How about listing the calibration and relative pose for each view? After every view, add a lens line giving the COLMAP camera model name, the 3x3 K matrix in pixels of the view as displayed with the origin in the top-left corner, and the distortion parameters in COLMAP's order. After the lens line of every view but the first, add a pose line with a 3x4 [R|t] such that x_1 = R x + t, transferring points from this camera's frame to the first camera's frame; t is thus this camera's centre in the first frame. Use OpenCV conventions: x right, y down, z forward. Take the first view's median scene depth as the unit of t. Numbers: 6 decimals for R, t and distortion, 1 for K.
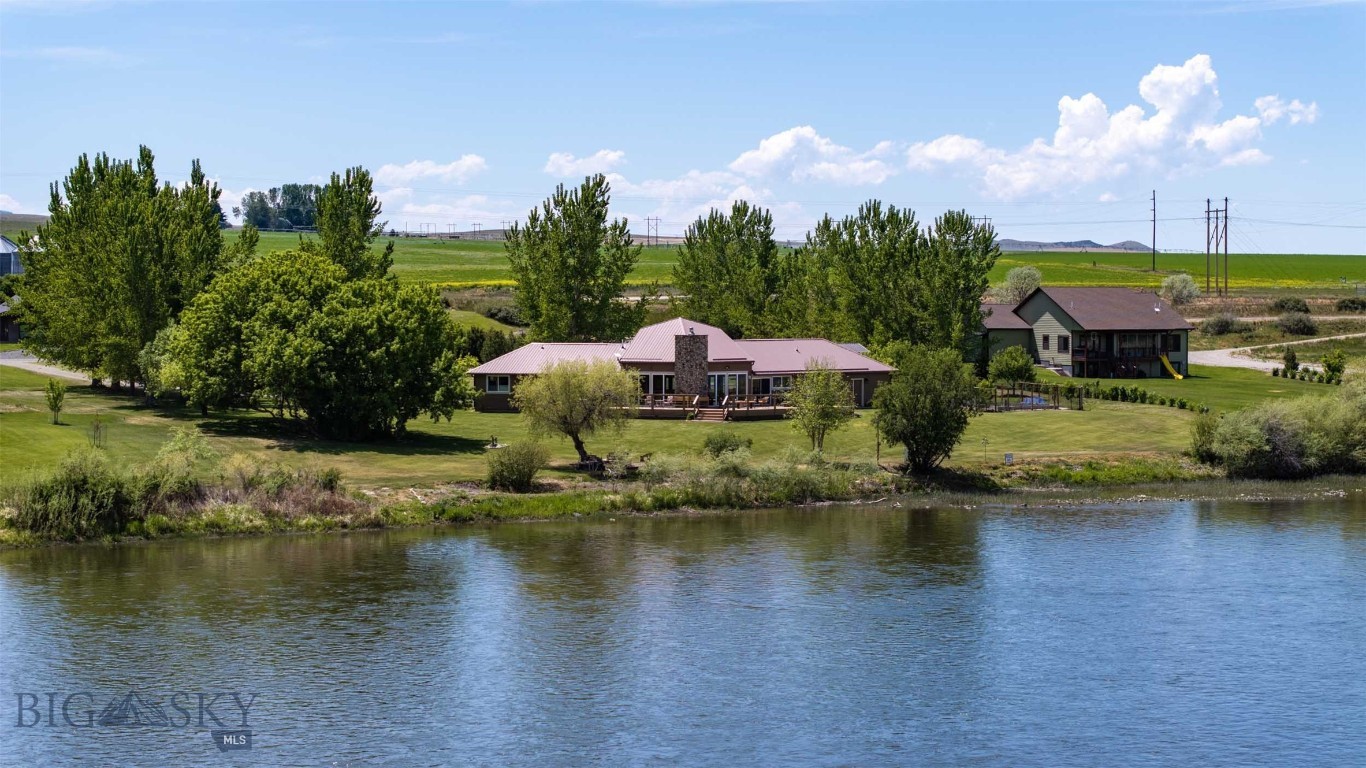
lens RADIAL K [[2694.1, 0, 689.5], [0, 2694.1, 384.5], [0, 0, 1]] dist [-0.050935, 0.000000]
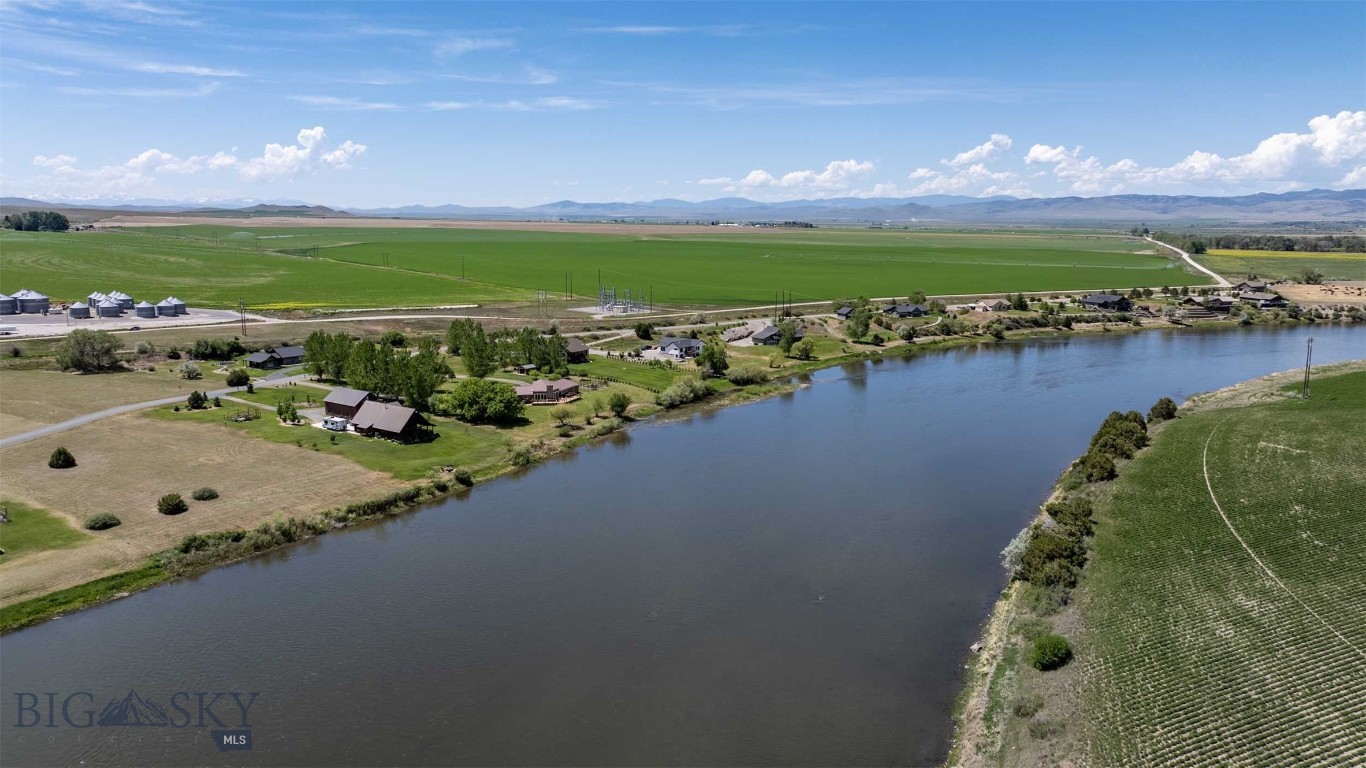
lens RADIAL K [[944.6, 0, 682.2], [0, 944.6, 376.1], [0, 0, 1]] dist [-0.020688, 0.007213]
pose [[0.852448, -0.084901, 0.515872, -0.457782], [0.013511, 0.989974, 0.140602, -0.185243], [-0.522637, -0.112886, 0.845049, -0.320270]]
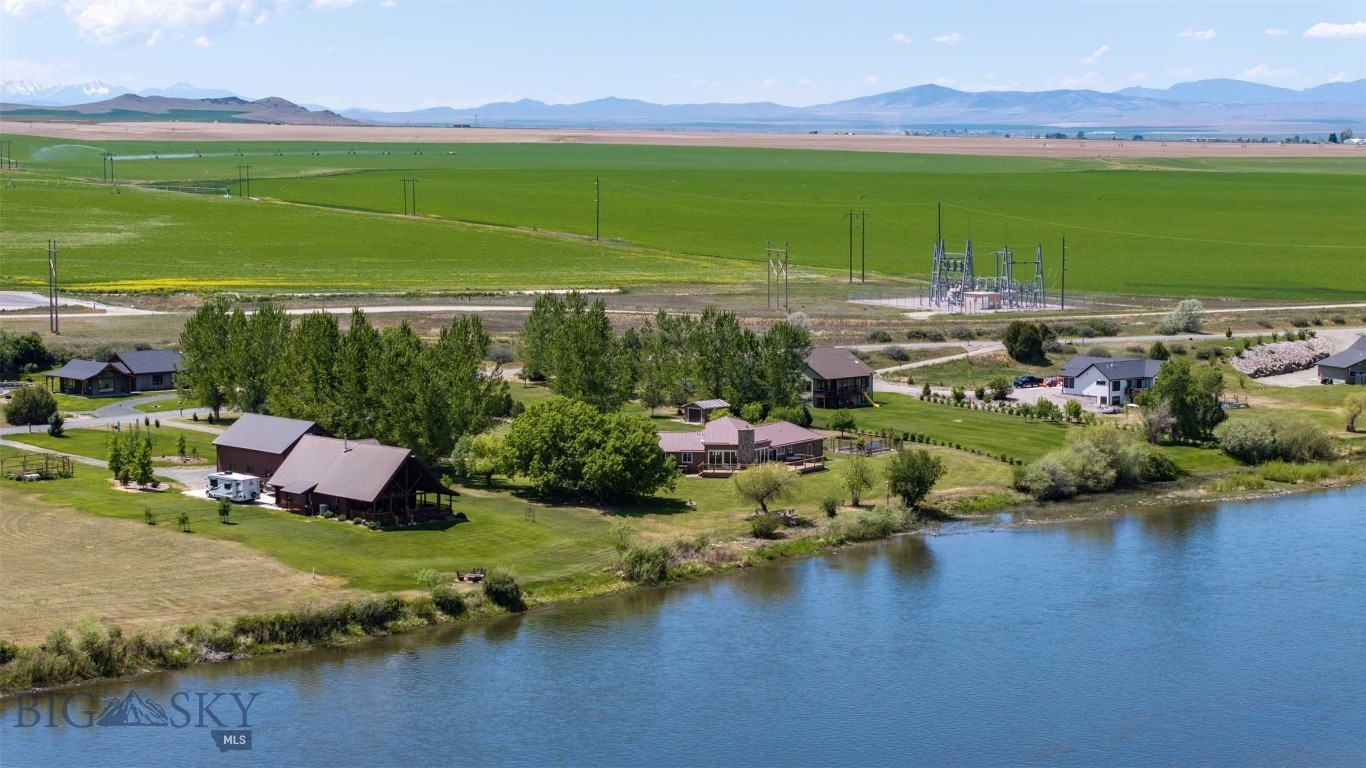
lens RADIAL K [[2694.1, 0, 680.5], [0, 2694.1, 384.6], [0, 0, 1]] dist [-0.050935, 0.000000]
pose [[0.943780, -0.030413, 0.329172, -0.469176], [0.009829, 0.997900, 0.064017, -0.121613], [-0.330428, -0.057182, 0.942098, -0.503717]]
